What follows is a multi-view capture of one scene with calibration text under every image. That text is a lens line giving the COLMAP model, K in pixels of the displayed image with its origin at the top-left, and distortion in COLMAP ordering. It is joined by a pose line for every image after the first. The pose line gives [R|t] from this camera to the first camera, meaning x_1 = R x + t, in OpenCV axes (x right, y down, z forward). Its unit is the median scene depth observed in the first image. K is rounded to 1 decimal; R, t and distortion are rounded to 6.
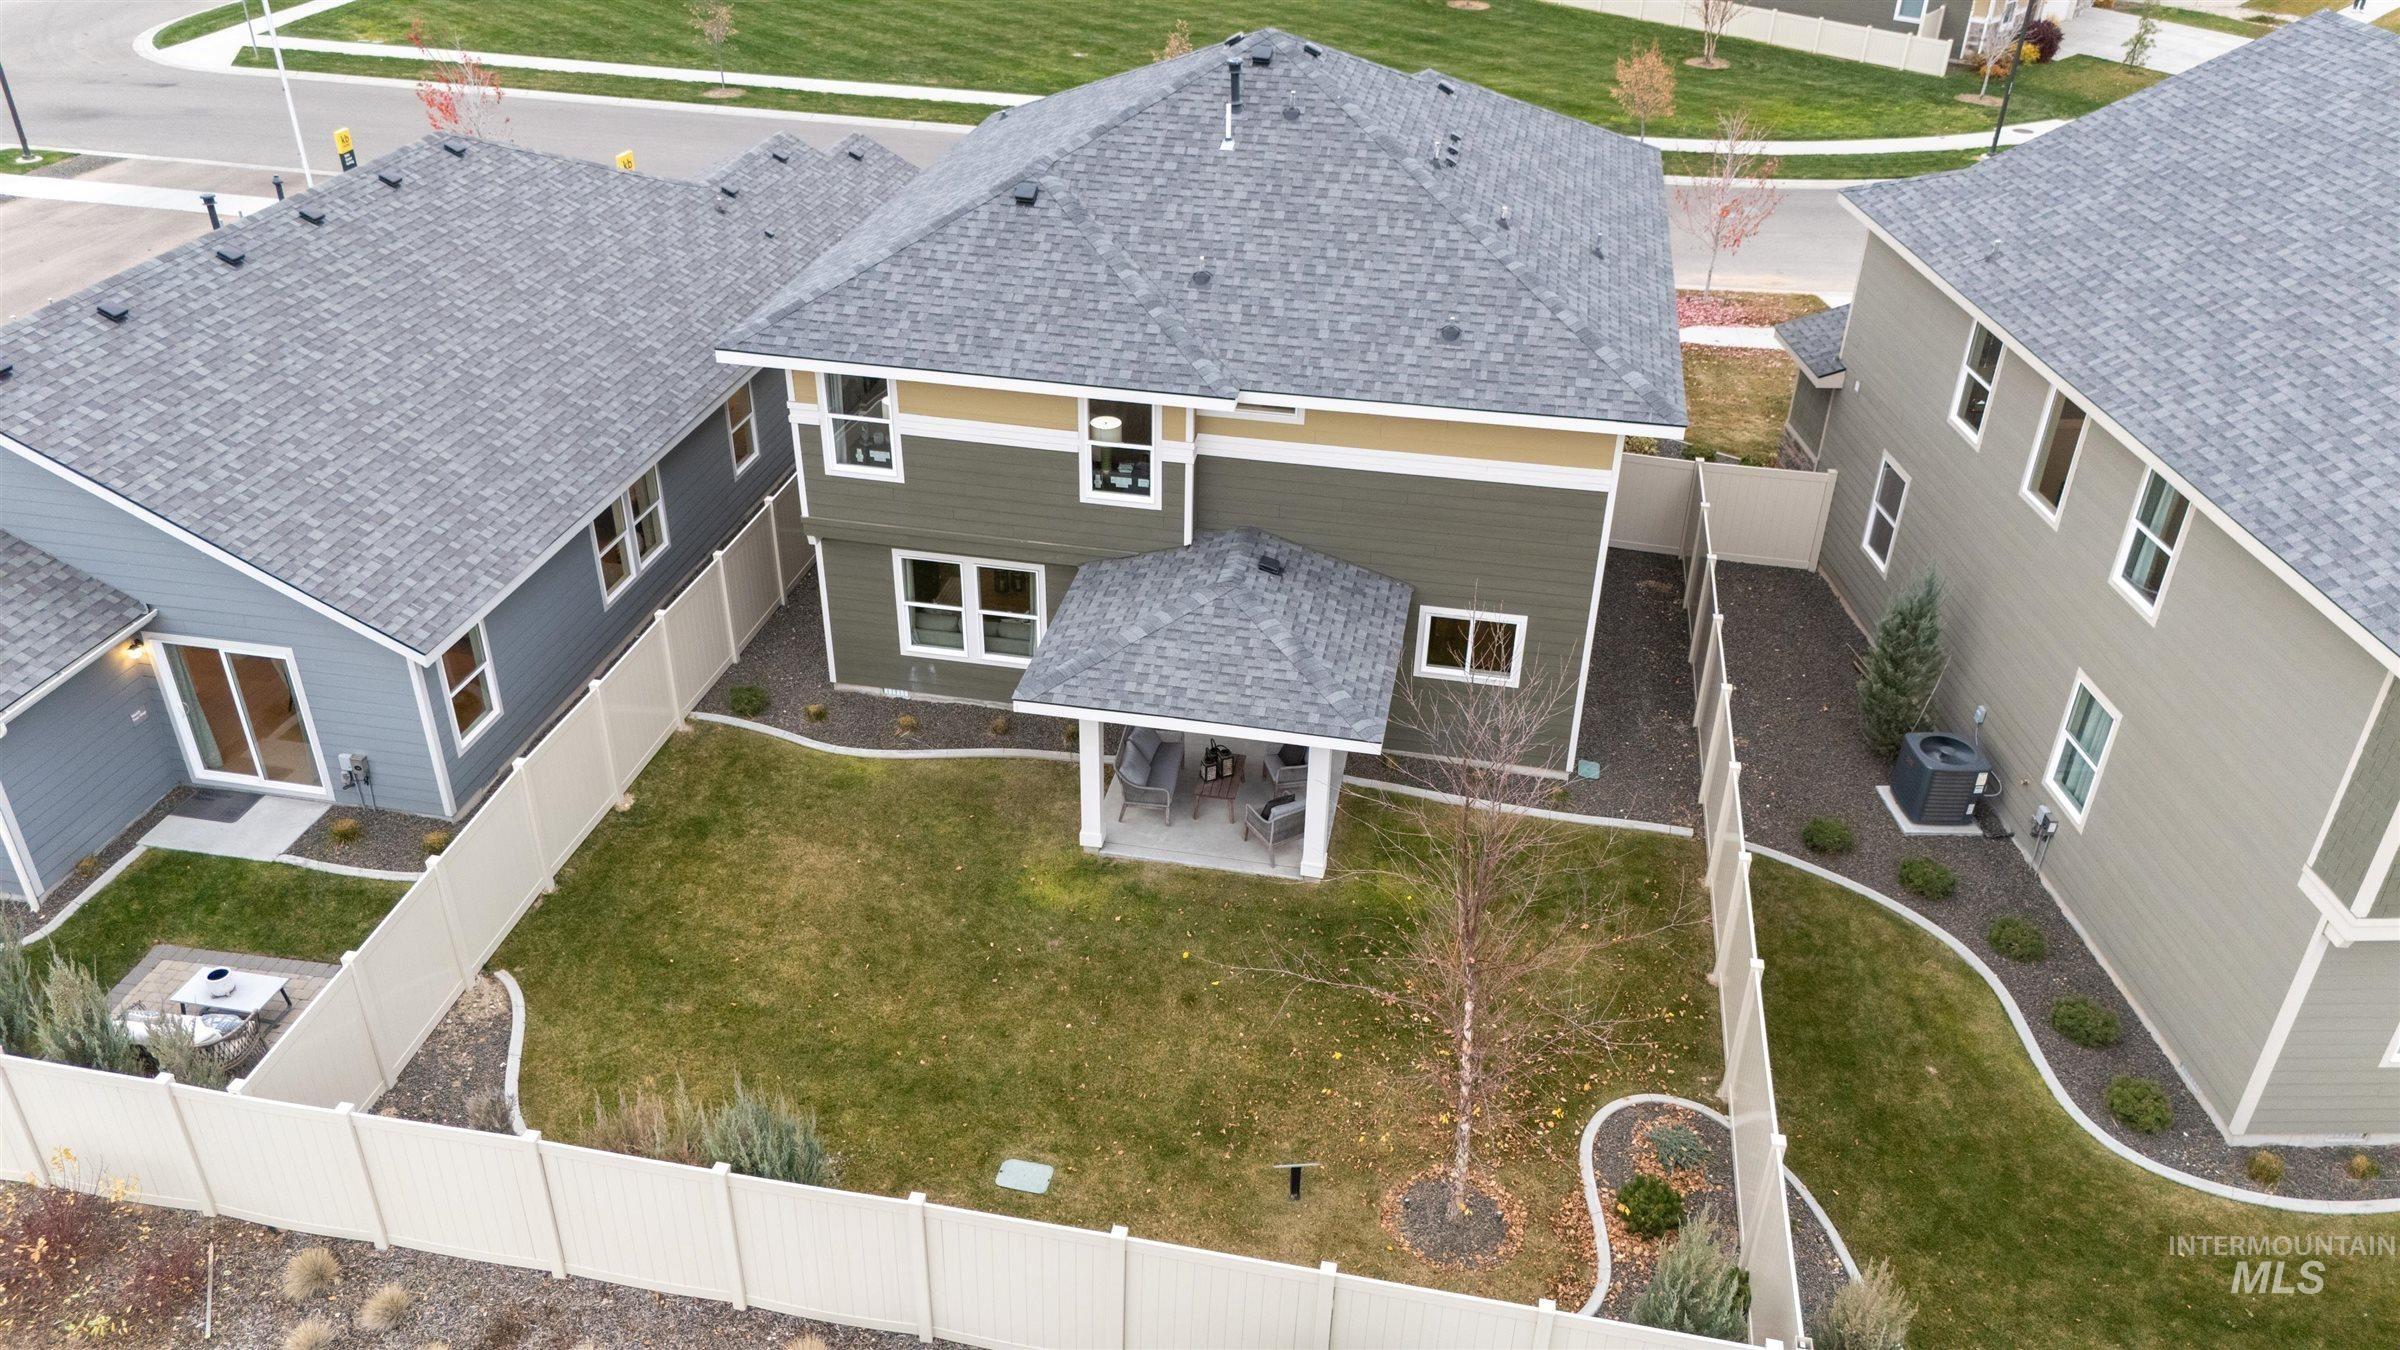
lens RADIAL K [[1750.0, 0, 1200.0], [0, 1750.0, 675.0], [0, 0, 1]] dist [0.086549, -0.092779]
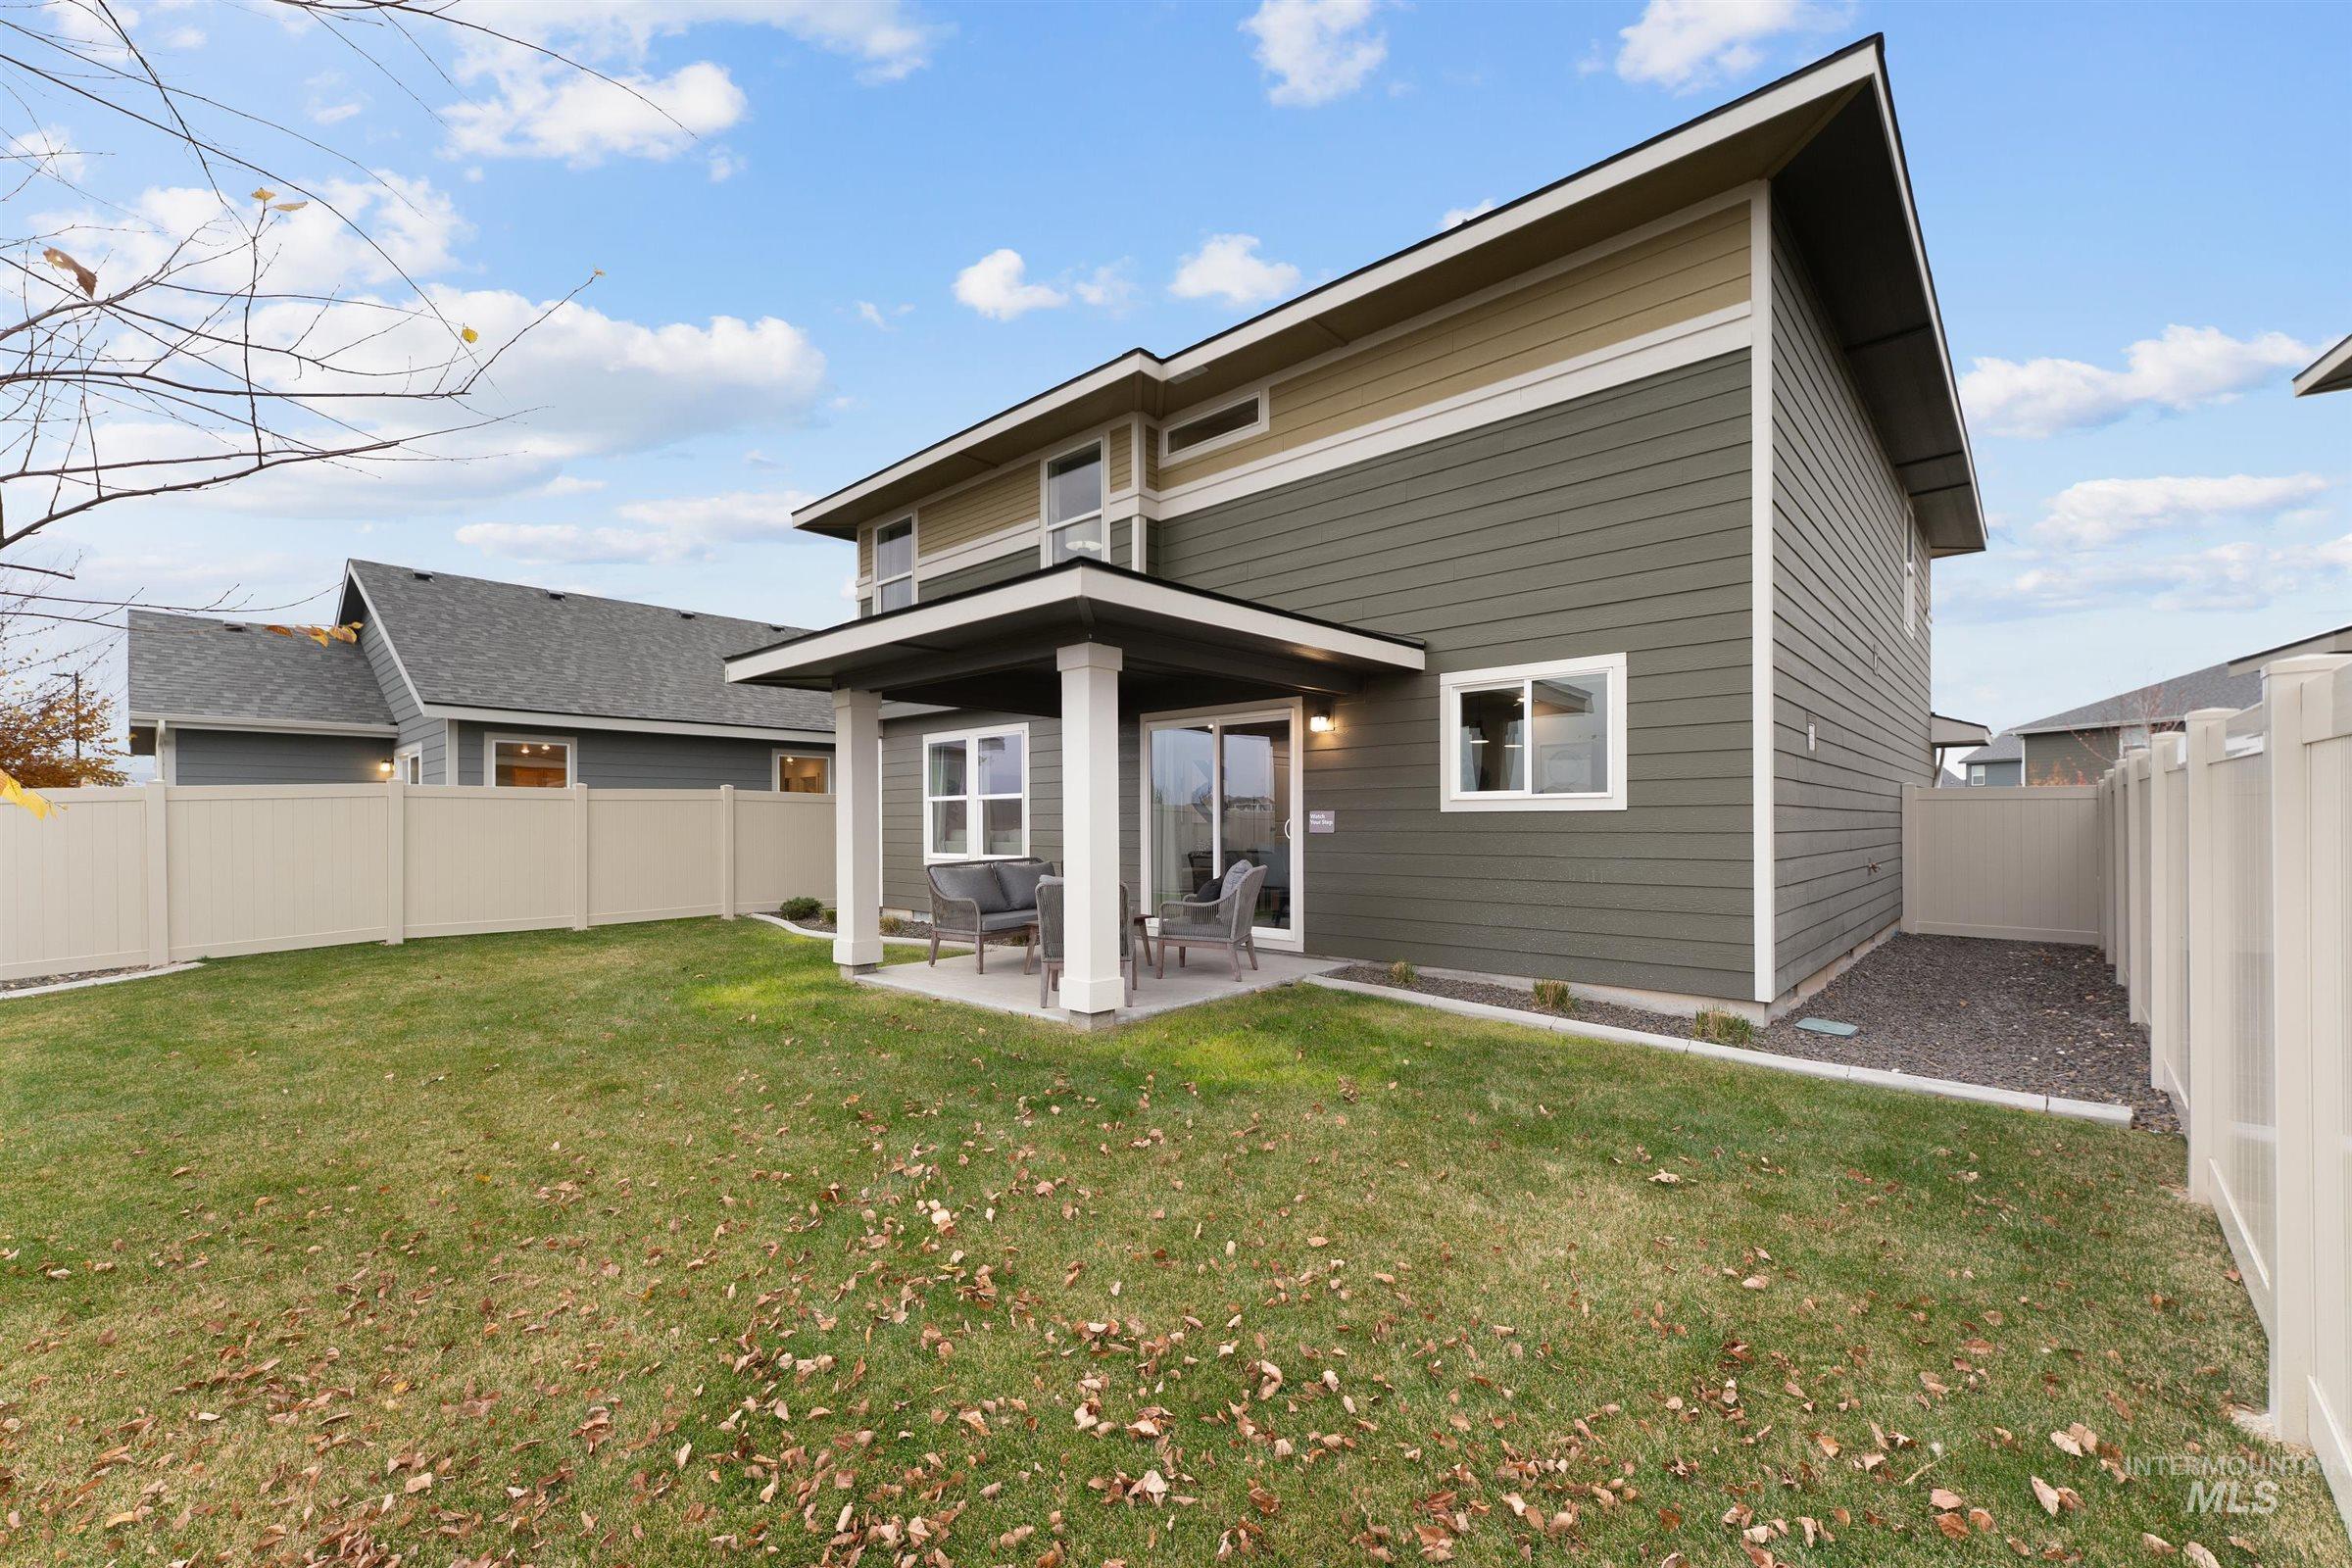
lens RADIAL K [[960.7, 0, 1166.8], [0, 960.7, 820.4], [0, 0, 1]] dist [-0.000165, -0.000024]
pose [[0.847509, -0.023403, -0.530265, 0.224206], [-0.259182, 0.853579, -0.451916, 0.179406], [0.463200, 0.520438, 0.717350, 0.760432]]
